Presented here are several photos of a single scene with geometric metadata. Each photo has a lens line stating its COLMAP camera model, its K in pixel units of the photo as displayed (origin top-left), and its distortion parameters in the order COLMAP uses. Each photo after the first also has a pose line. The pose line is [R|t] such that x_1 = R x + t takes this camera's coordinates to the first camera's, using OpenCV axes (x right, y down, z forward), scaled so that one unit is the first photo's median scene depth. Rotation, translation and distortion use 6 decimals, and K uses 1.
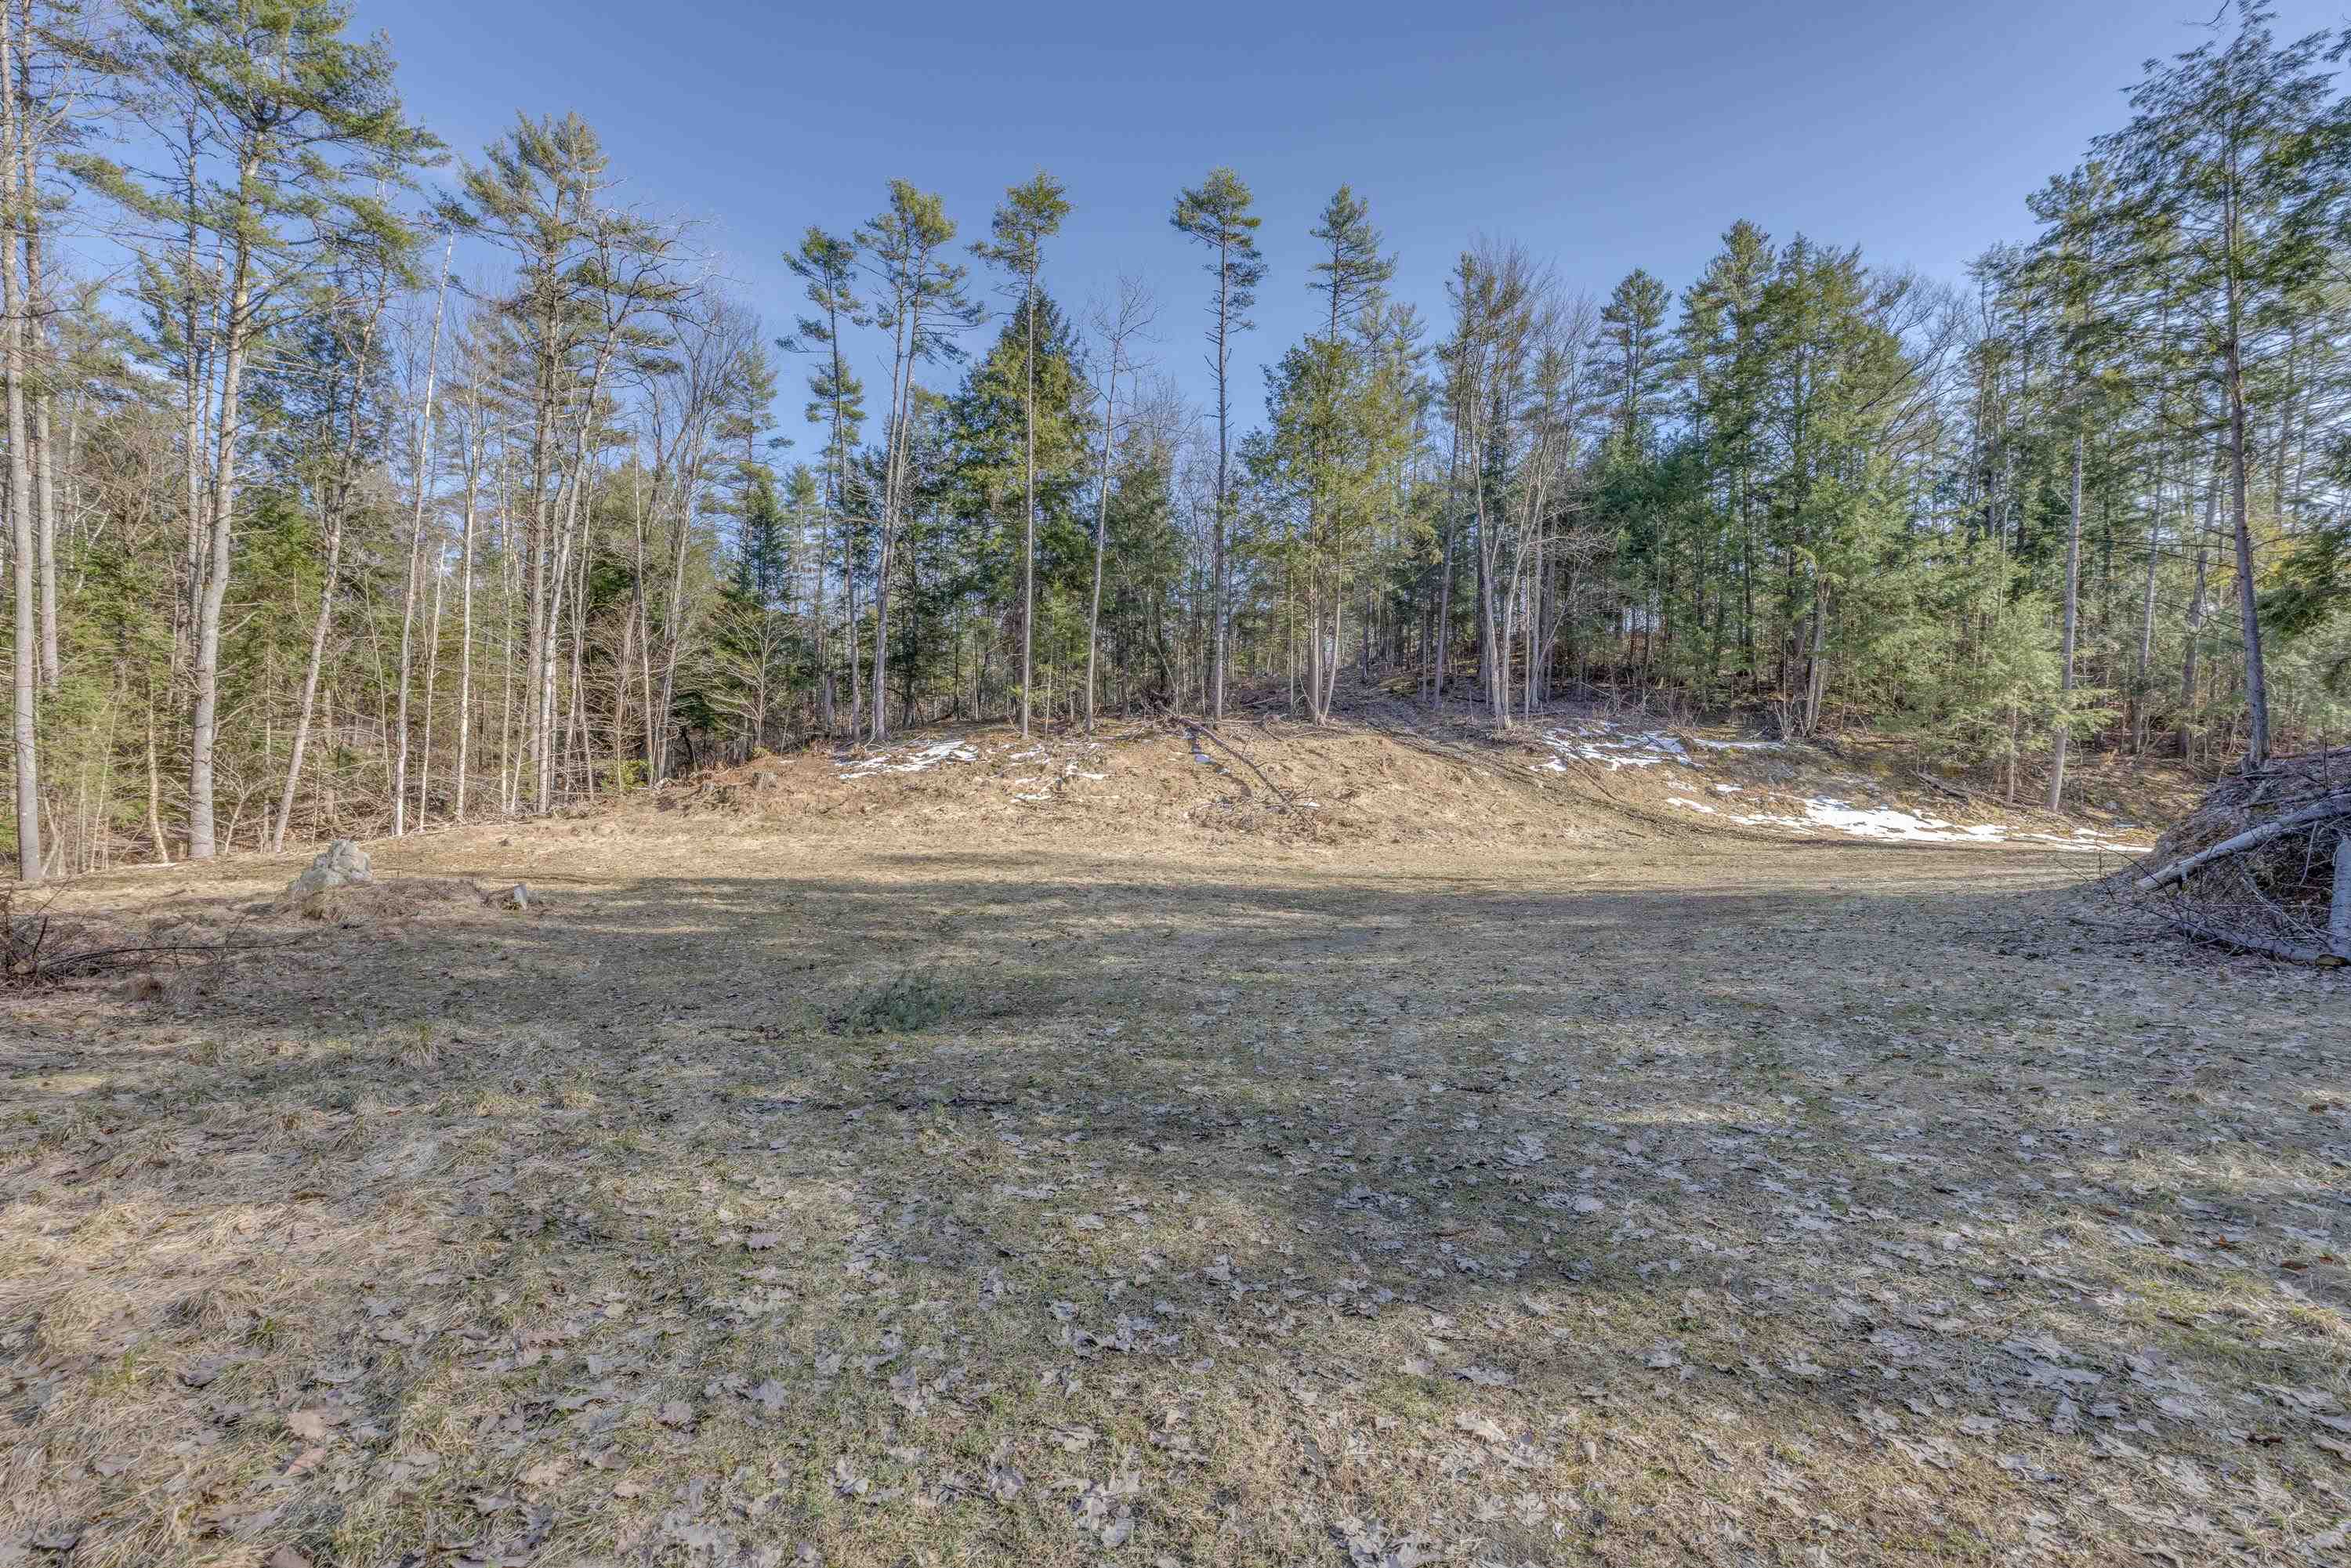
lens RADIAL K [[1048.8, 0, 1175.4], [0, 1048.8, 750.5], [0, 0, 1]] dist [0.001941, -0.000215]
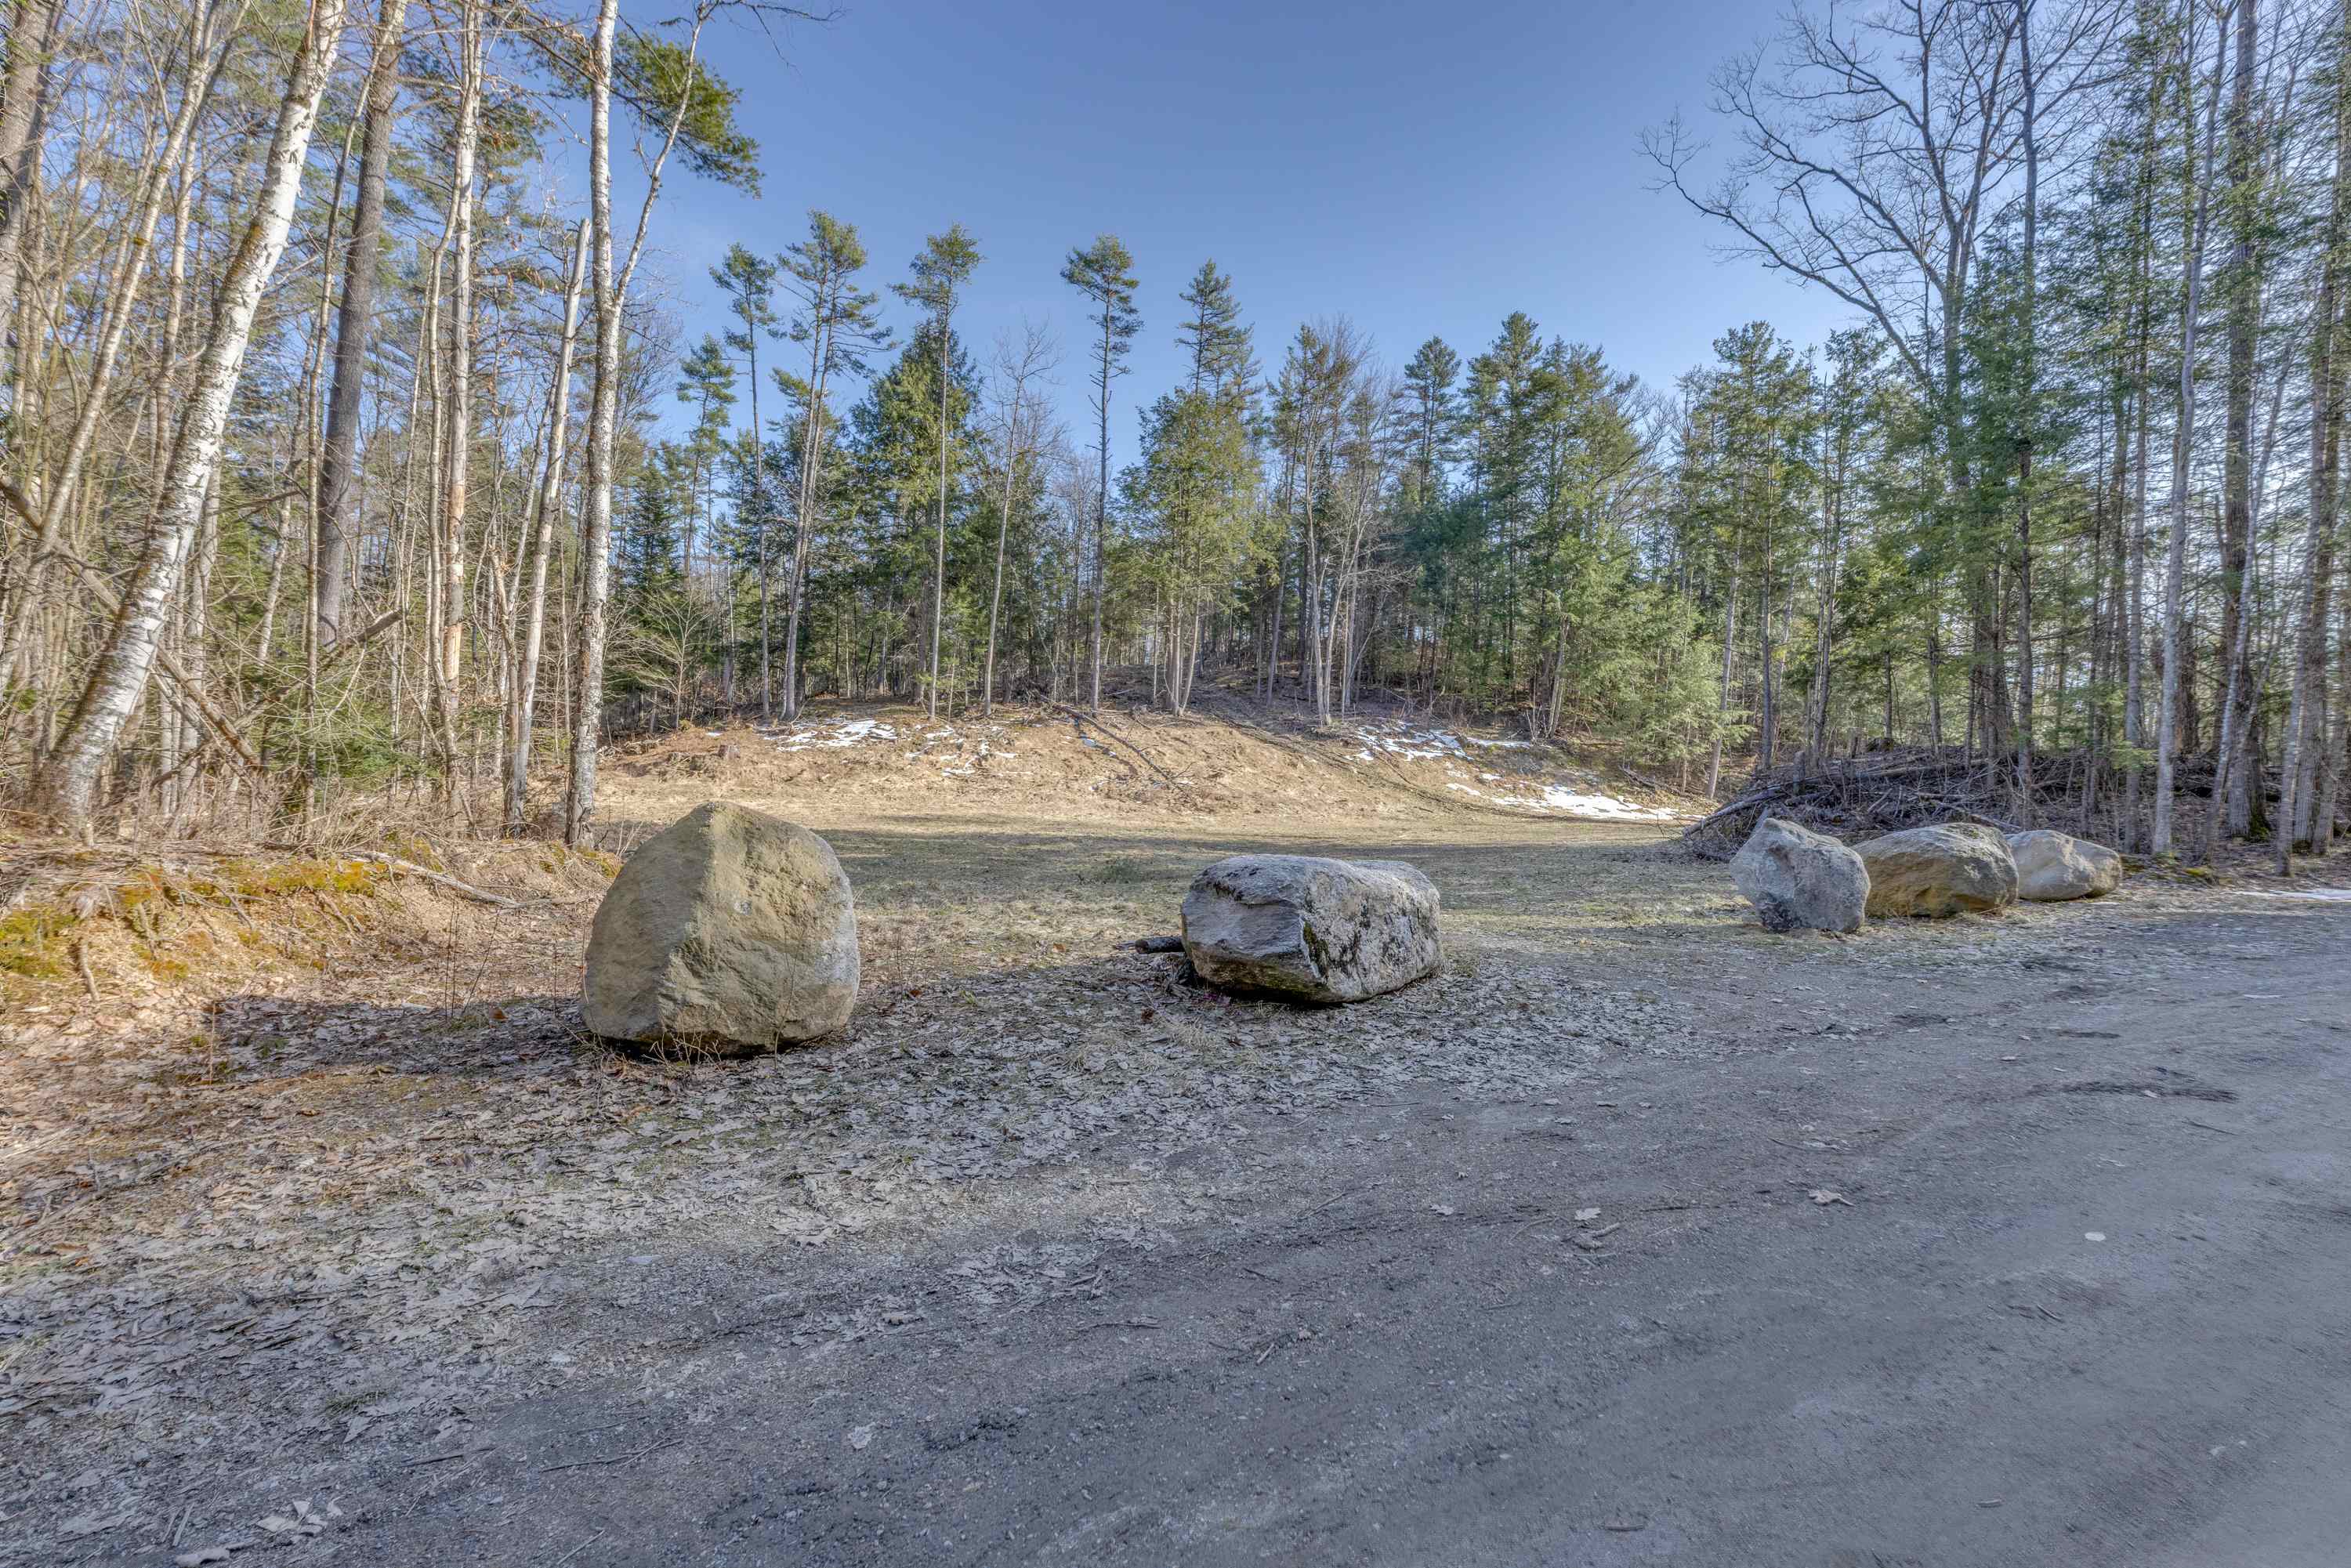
lens RADIAL K [[1048.8, 0, 1175.4], [0, 1048.8, 750.5], [0, 0, 1]] dist [0.001941, -0.000215]
pose [[0.980886, 0.027321, 0.192656, -0.093867], [-0.031471, 0.999333, 0.018513, -0.007252], [-0.192022, -0.024222, 0.981092, -0.173013]]
